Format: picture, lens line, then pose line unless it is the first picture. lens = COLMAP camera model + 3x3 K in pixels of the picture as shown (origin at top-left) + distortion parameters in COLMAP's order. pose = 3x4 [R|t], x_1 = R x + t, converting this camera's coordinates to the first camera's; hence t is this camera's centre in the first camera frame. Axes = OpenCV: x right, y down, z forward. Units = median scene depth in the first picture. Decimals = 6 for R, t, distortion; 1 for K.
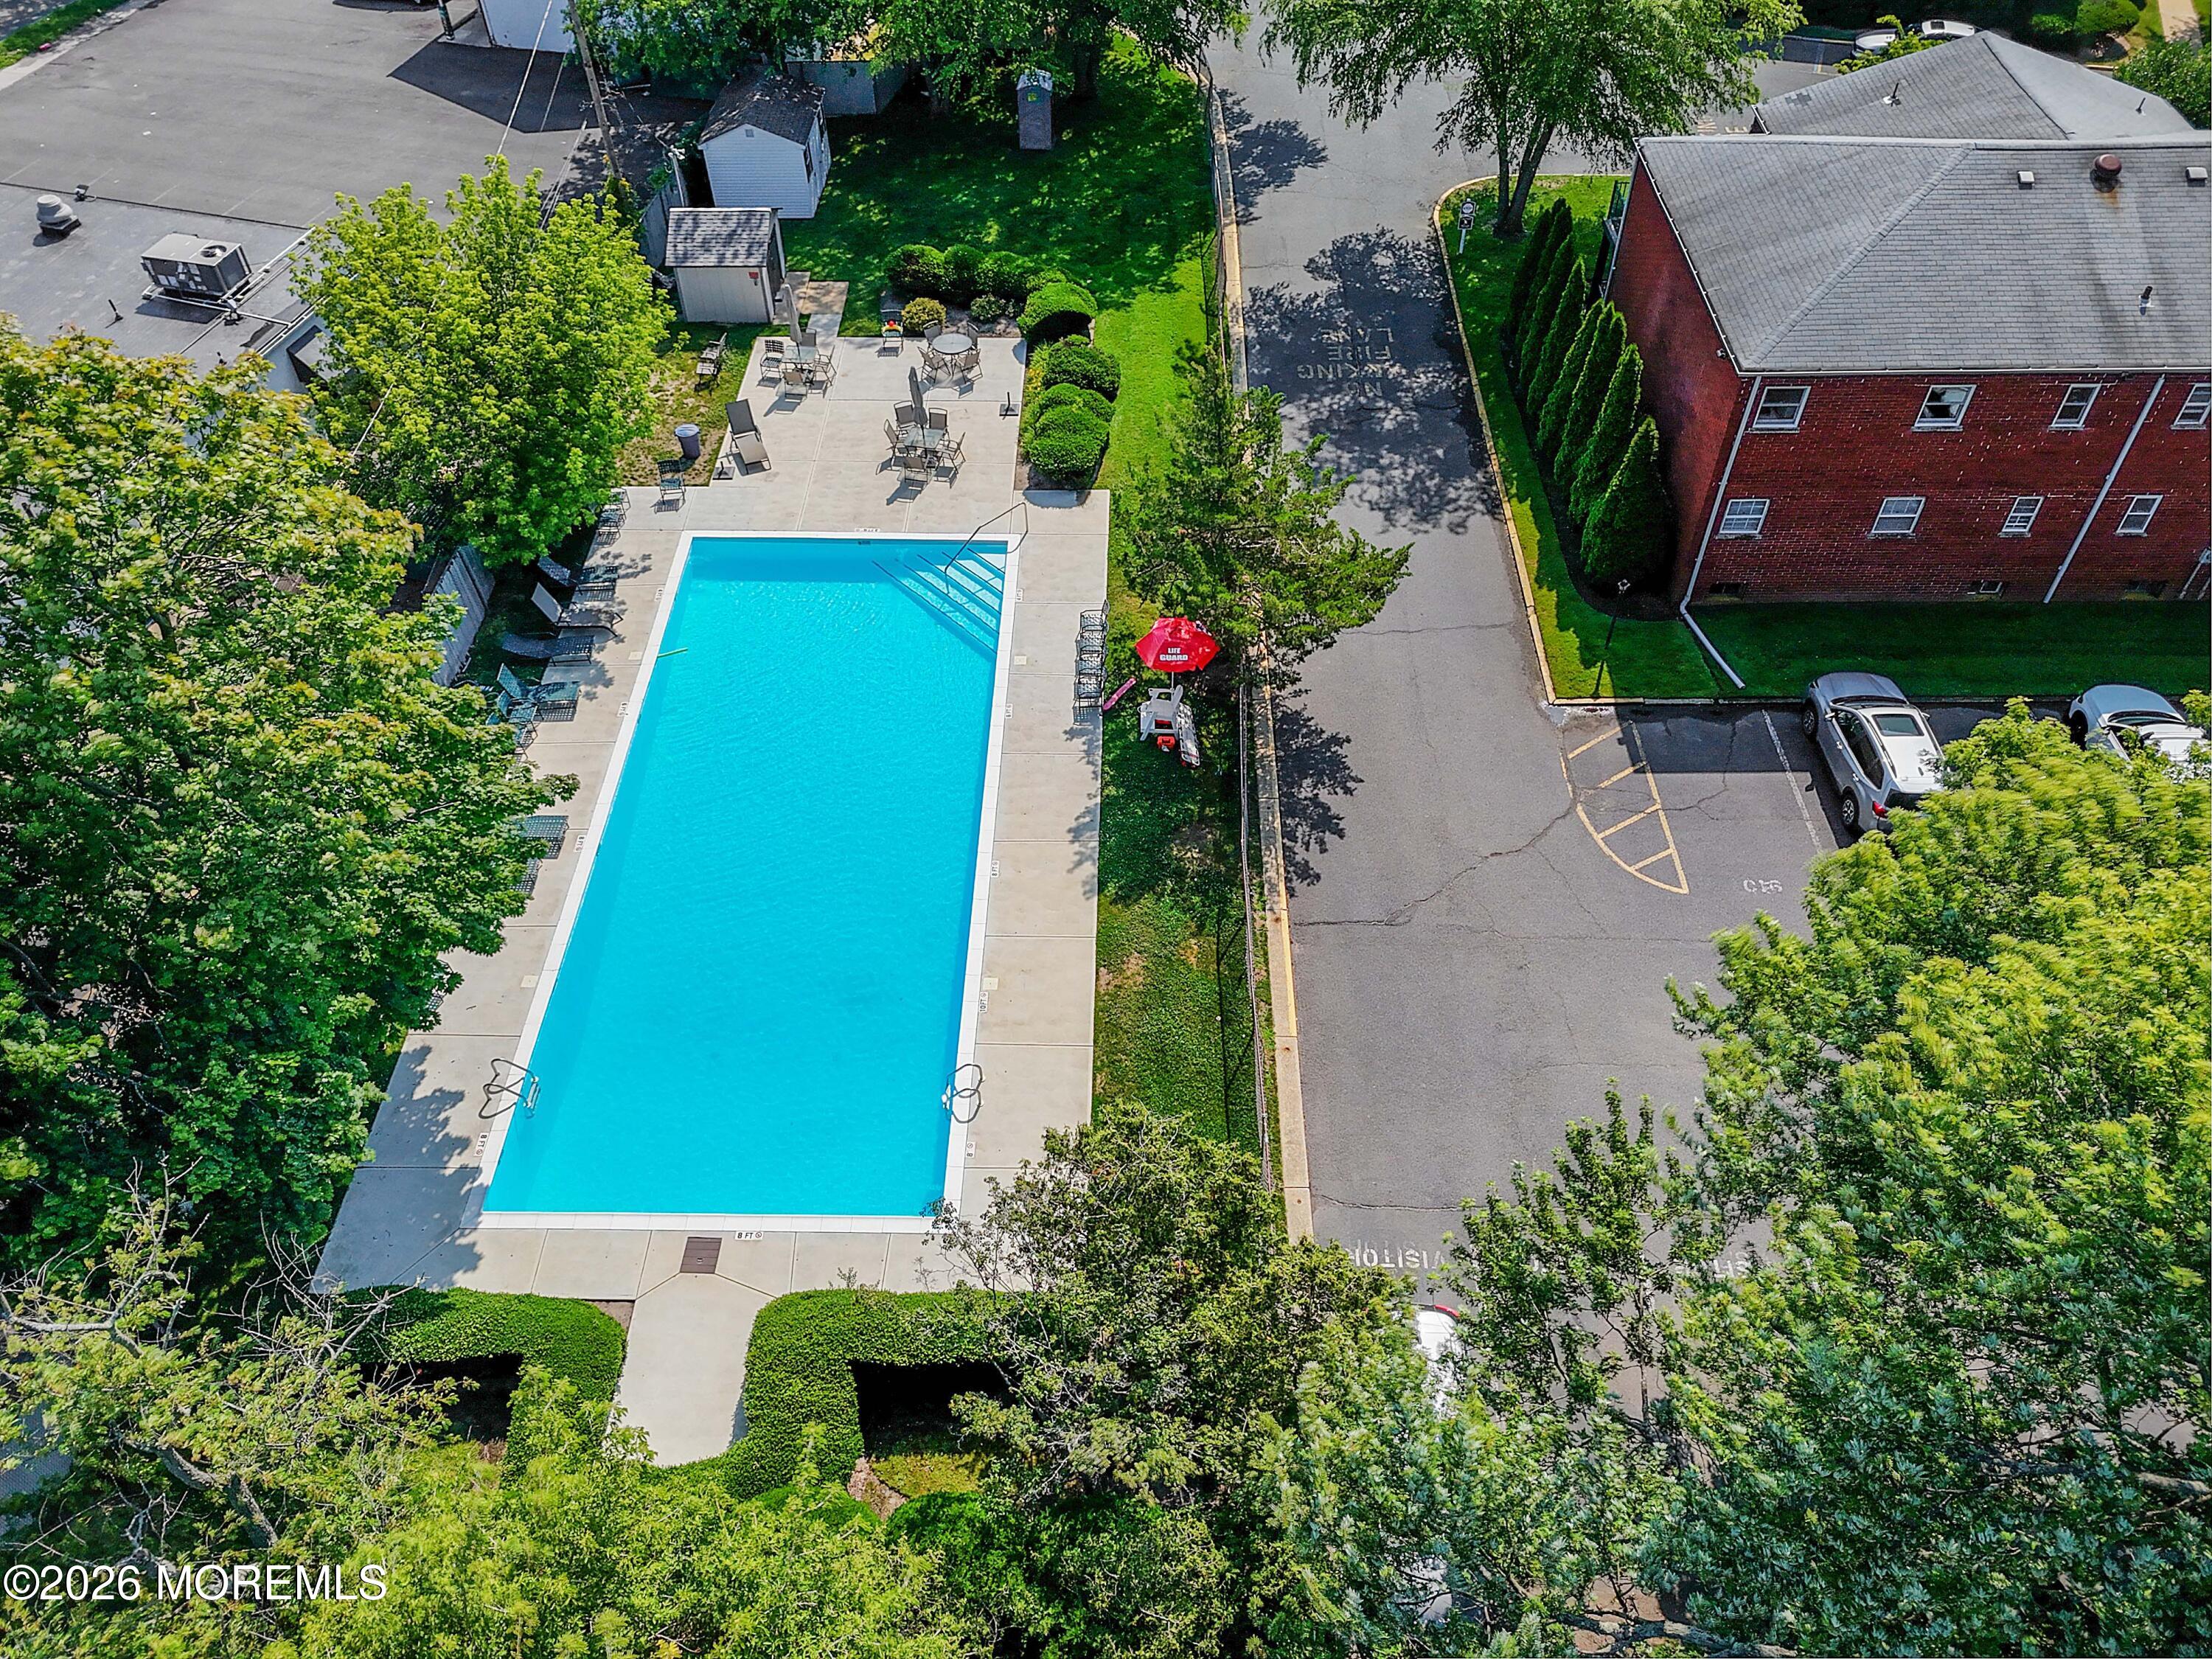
lens RADIAL K [[1573.7, 0, 1106.0], [0, 1573.7, 829.5], [0, 0, 1]] dist [0.081061, -0.105493]
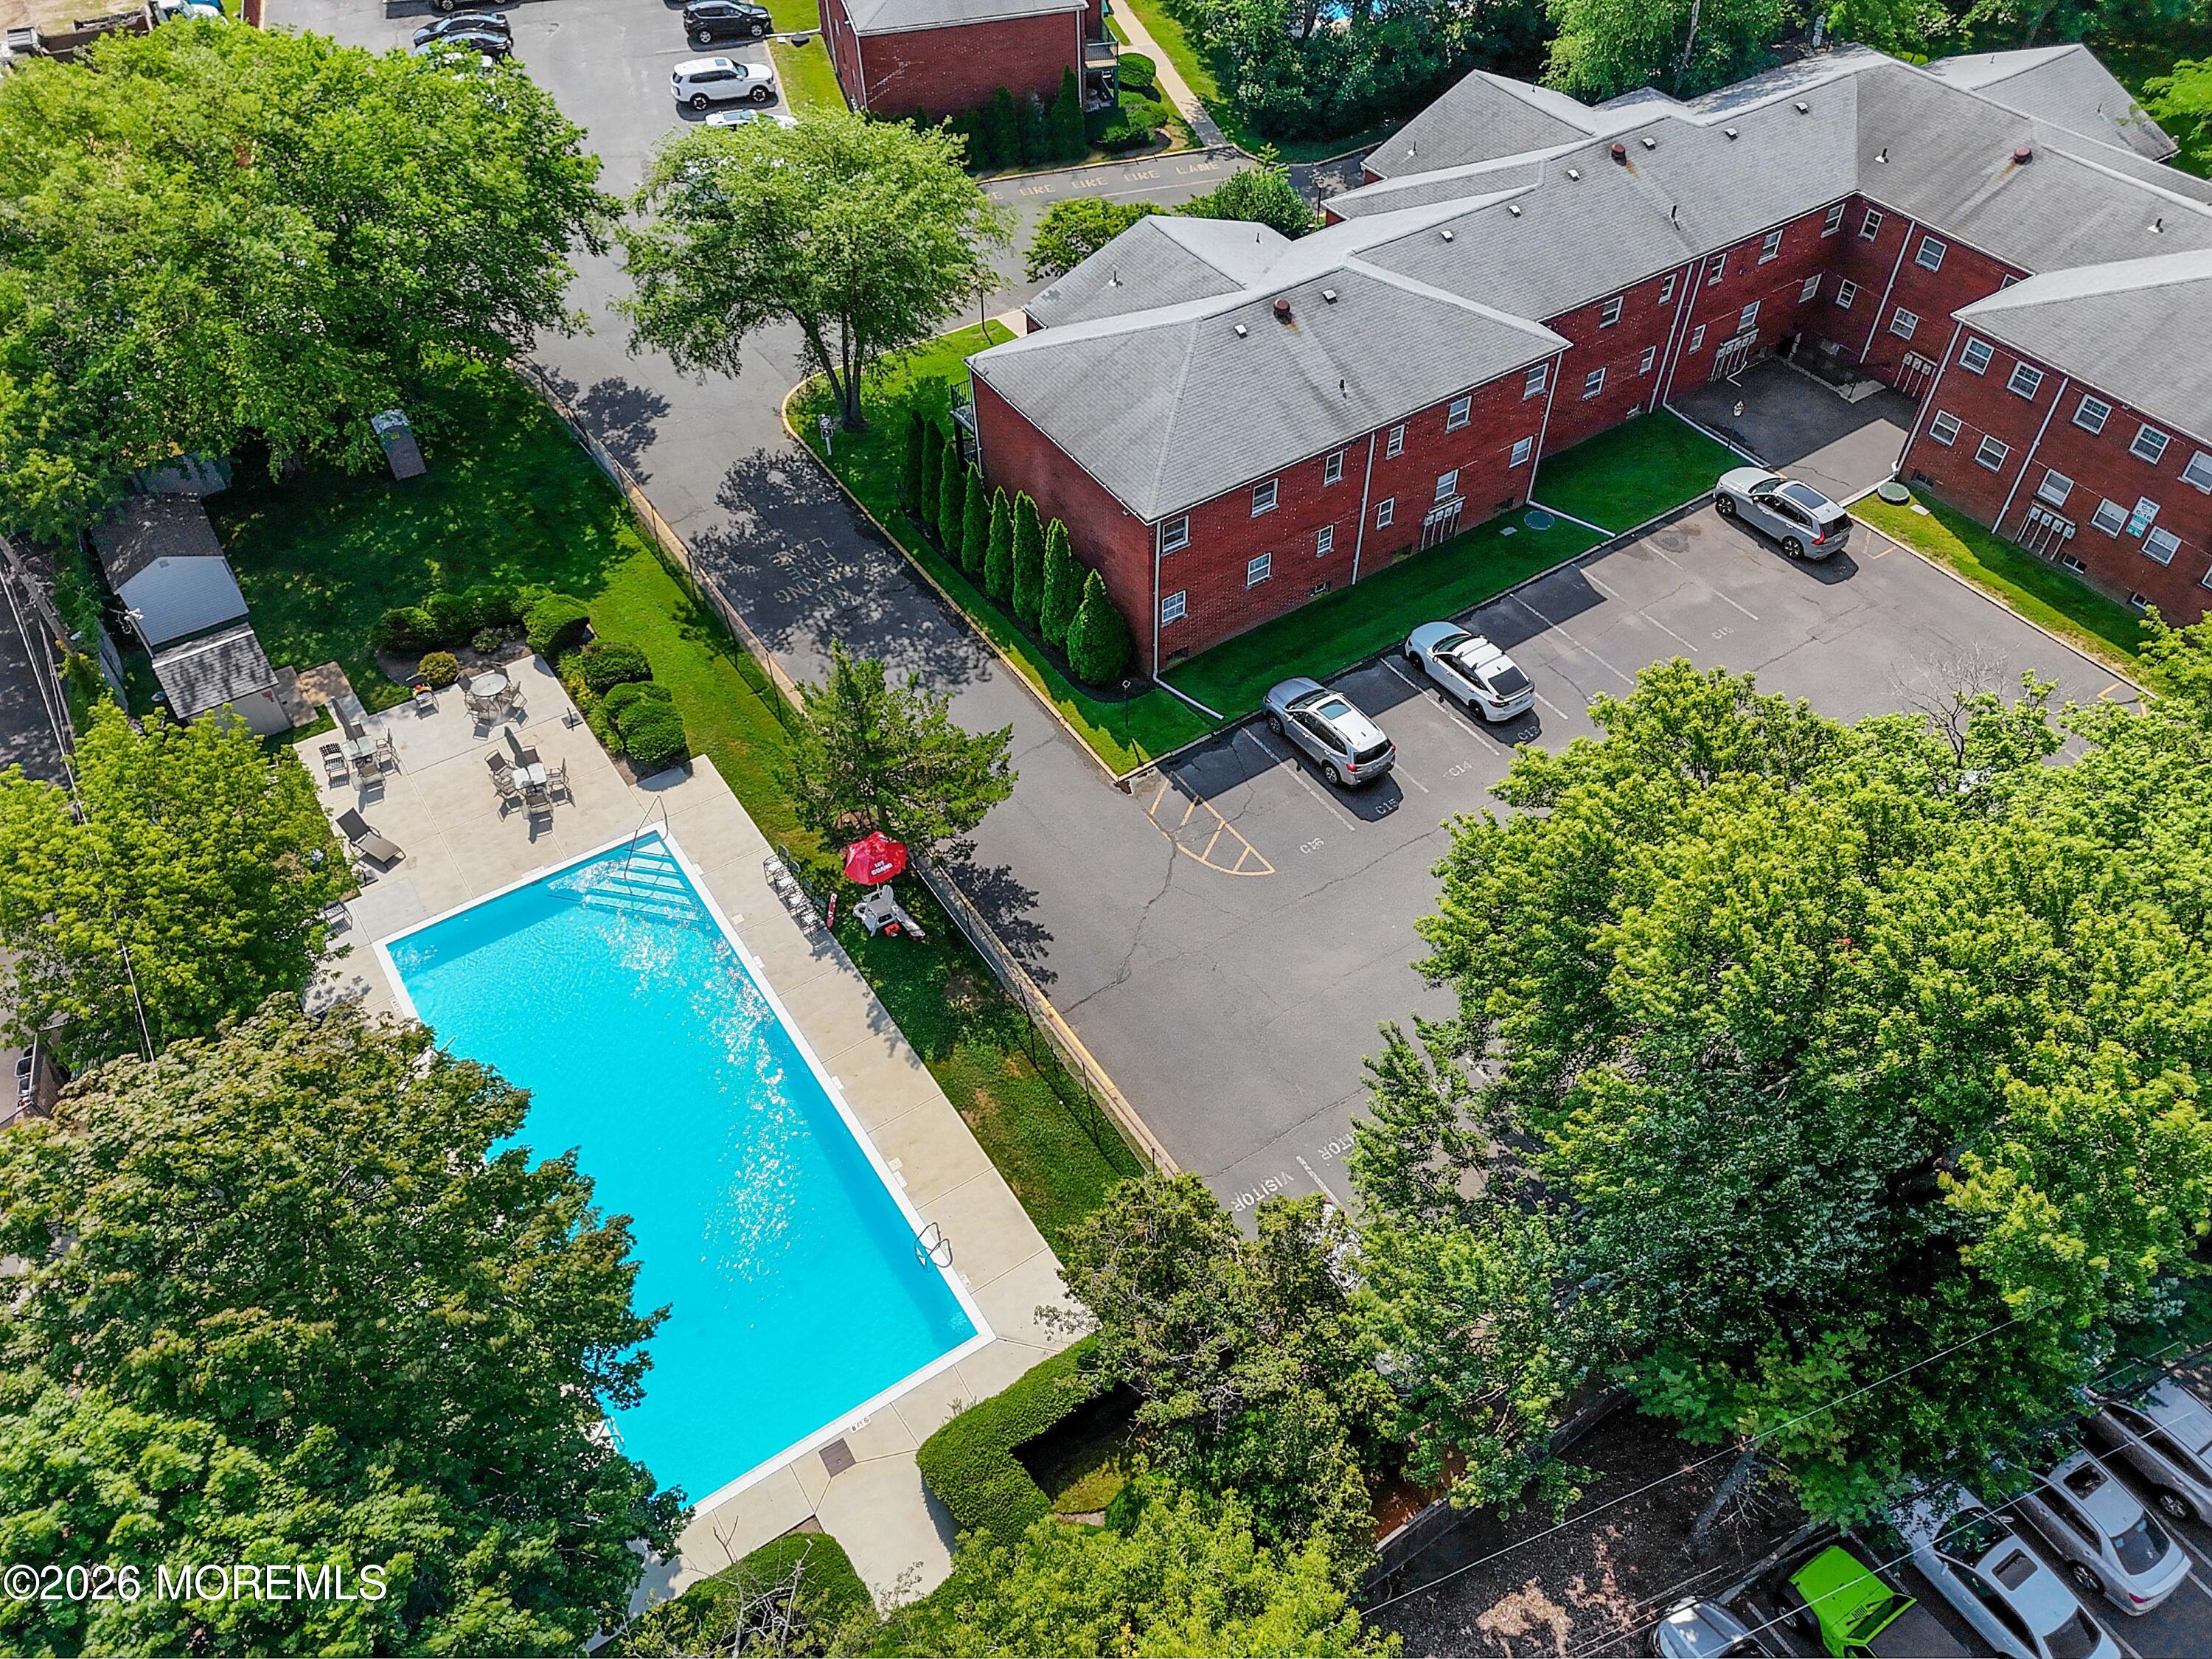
lens RADIAL K [[1573.7, 0, 1106.0], [0, 1573.7, 829.5], [0, 0, 1]] dist [0.081061, -0.105493]
pose [[0.824383, -0.407492, 0.392865, -0.269144], [0.413179, 0.907606, 0.074387, -0.143153], [-0.386878, 0.101000, 0.916583, -0.227456]]
